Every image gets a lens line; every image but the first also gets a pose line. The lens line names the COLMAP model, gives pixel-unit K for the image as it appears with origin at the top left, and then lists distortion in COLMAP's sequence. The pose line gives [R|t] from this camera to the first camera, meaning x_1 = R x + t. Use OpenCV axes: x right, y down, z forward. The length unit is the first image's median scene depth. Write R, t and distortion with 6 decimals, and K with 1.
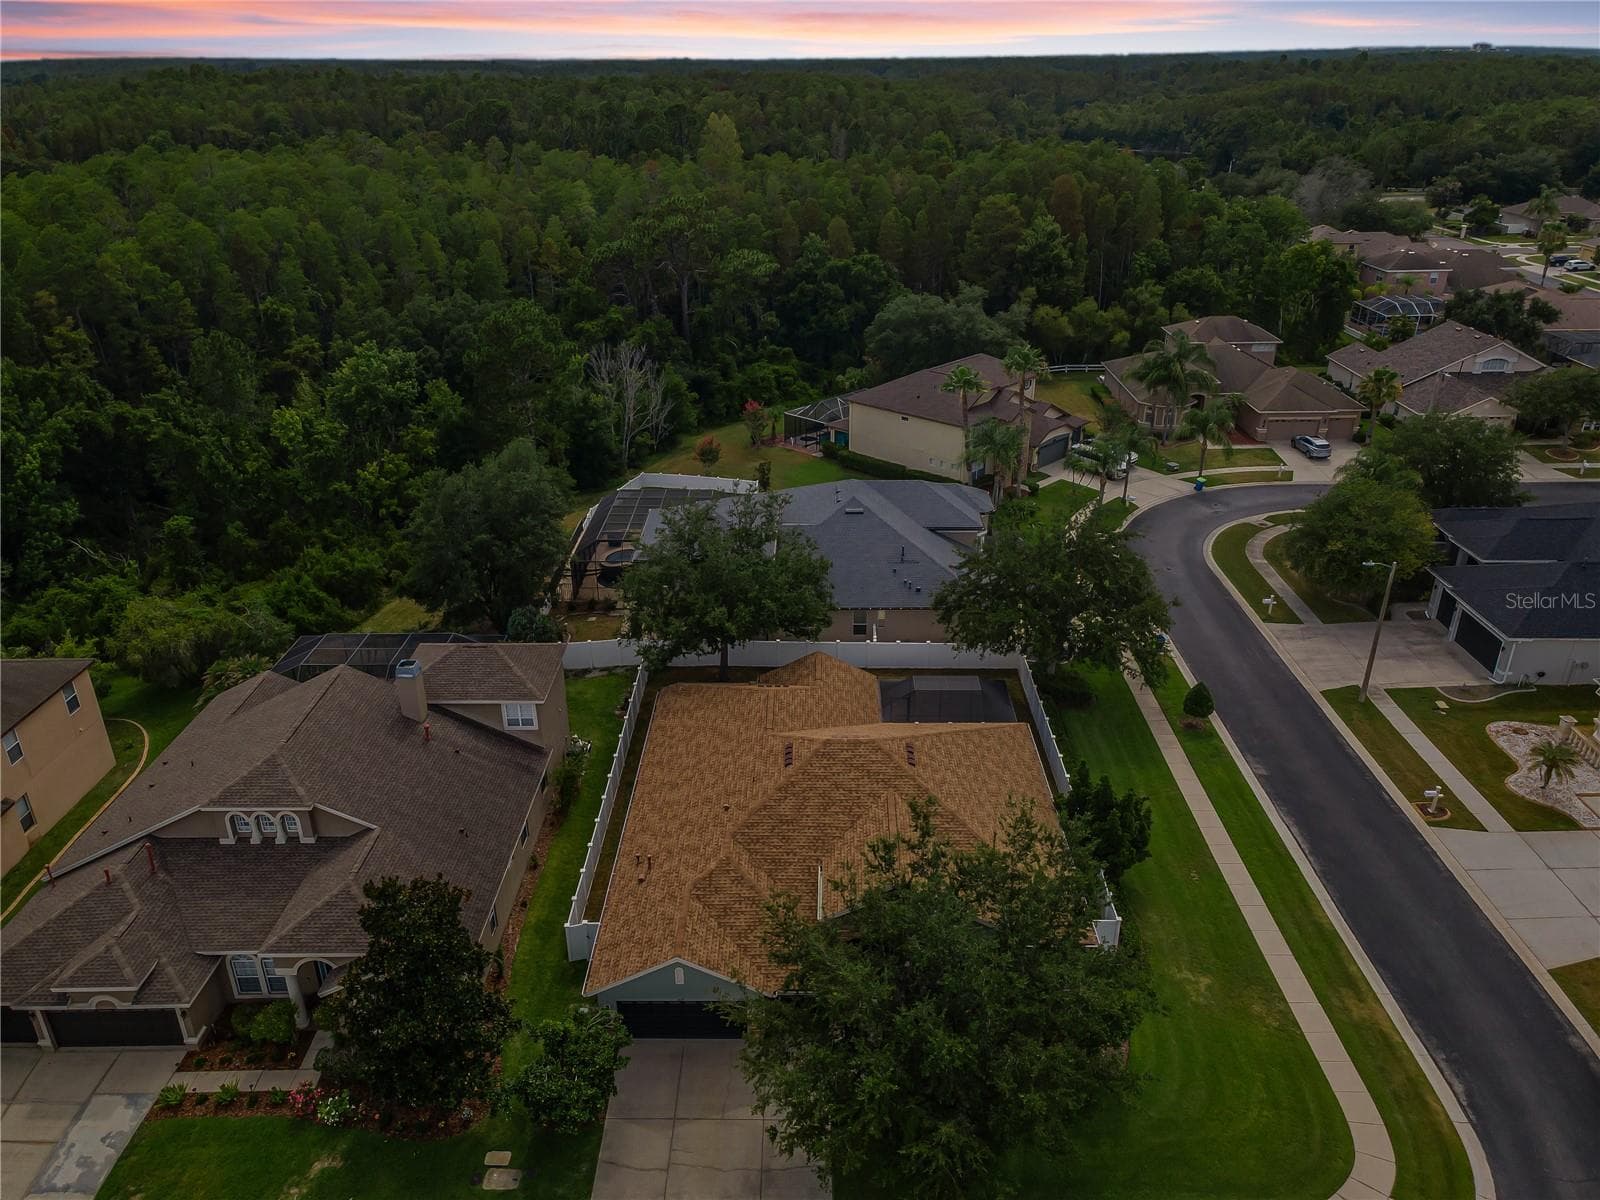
lens RADIAL K [[1162.6, 0, 800.0], [0, 1162.6, 600.0], [0, 0, 1]] dist [0.025087, 0.046017]
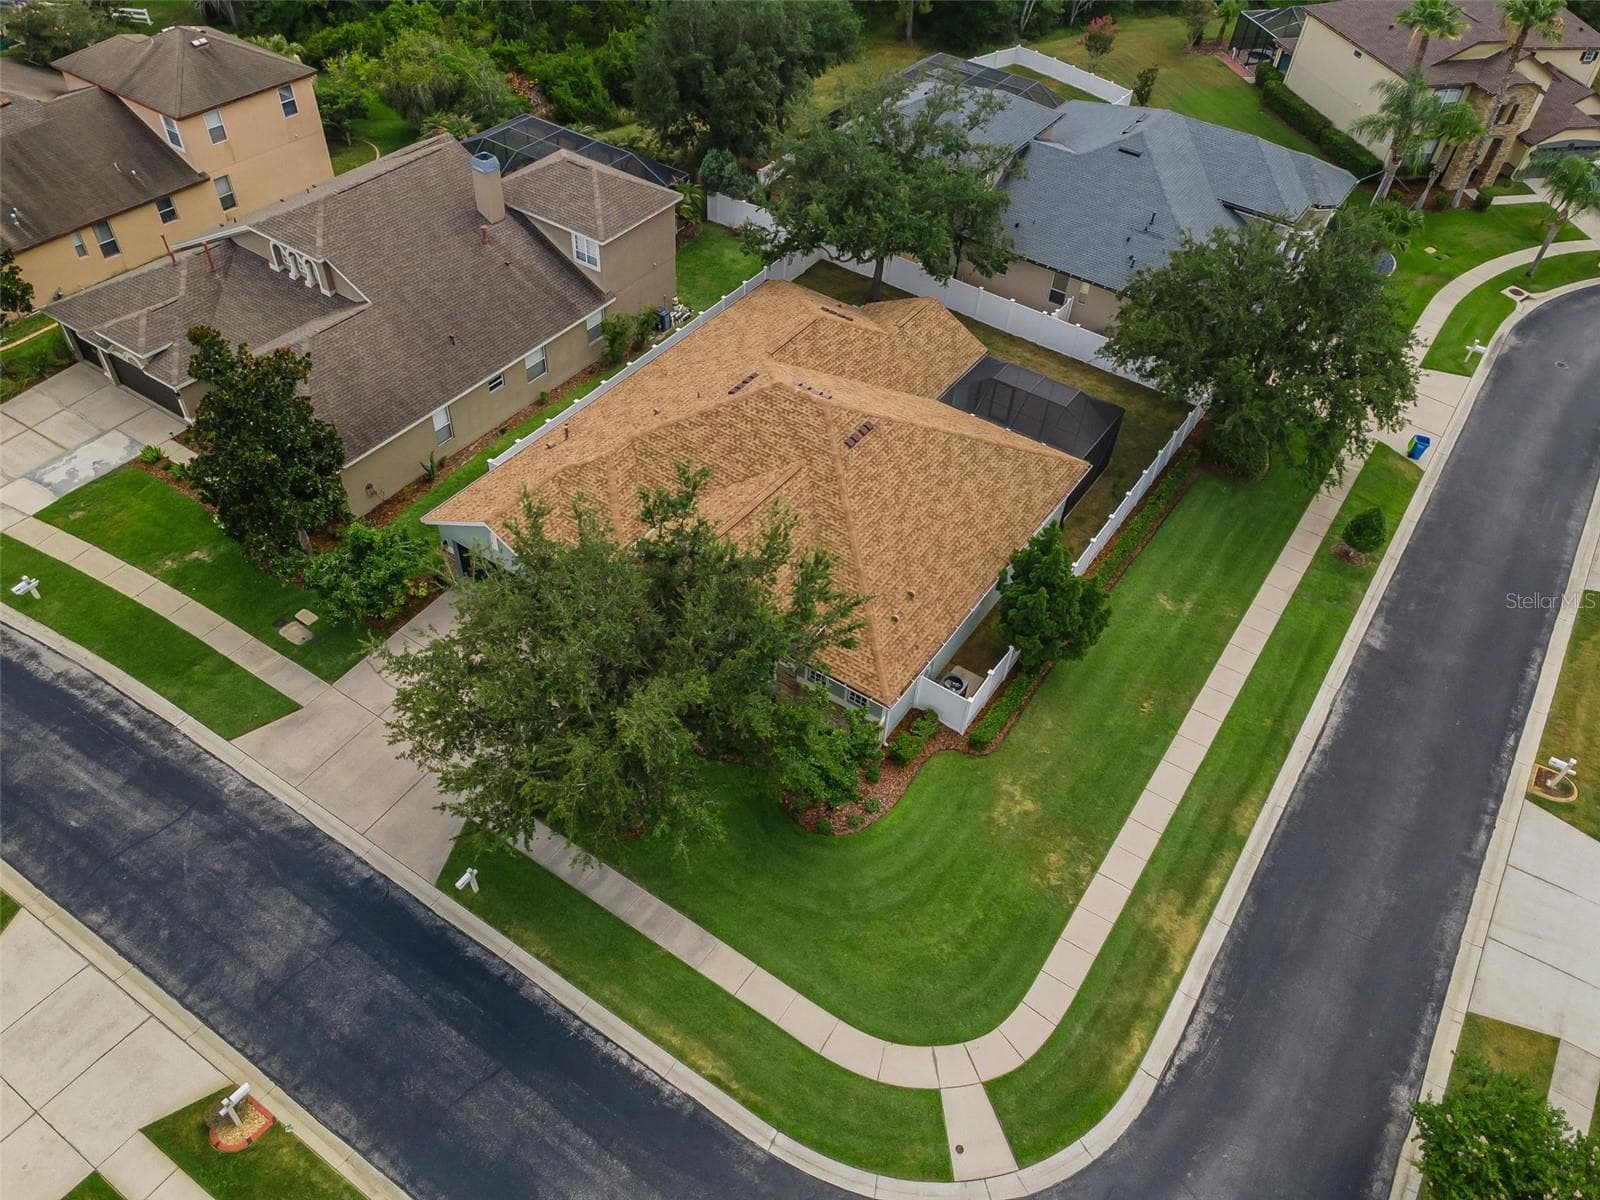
lens RADIAL K [[1177.0, 0, 809.1], [0, 1177.0, 607.9], [0, 0, 1]] dist [0.006248, 0.066705]
pose [[0.838882, 0.423326, -0.342159, 0.338990], [-0.286637, 0.877951, 0.383460, -0.062177], [0.462727, -0.223602, 0.857838, 0.175382]]
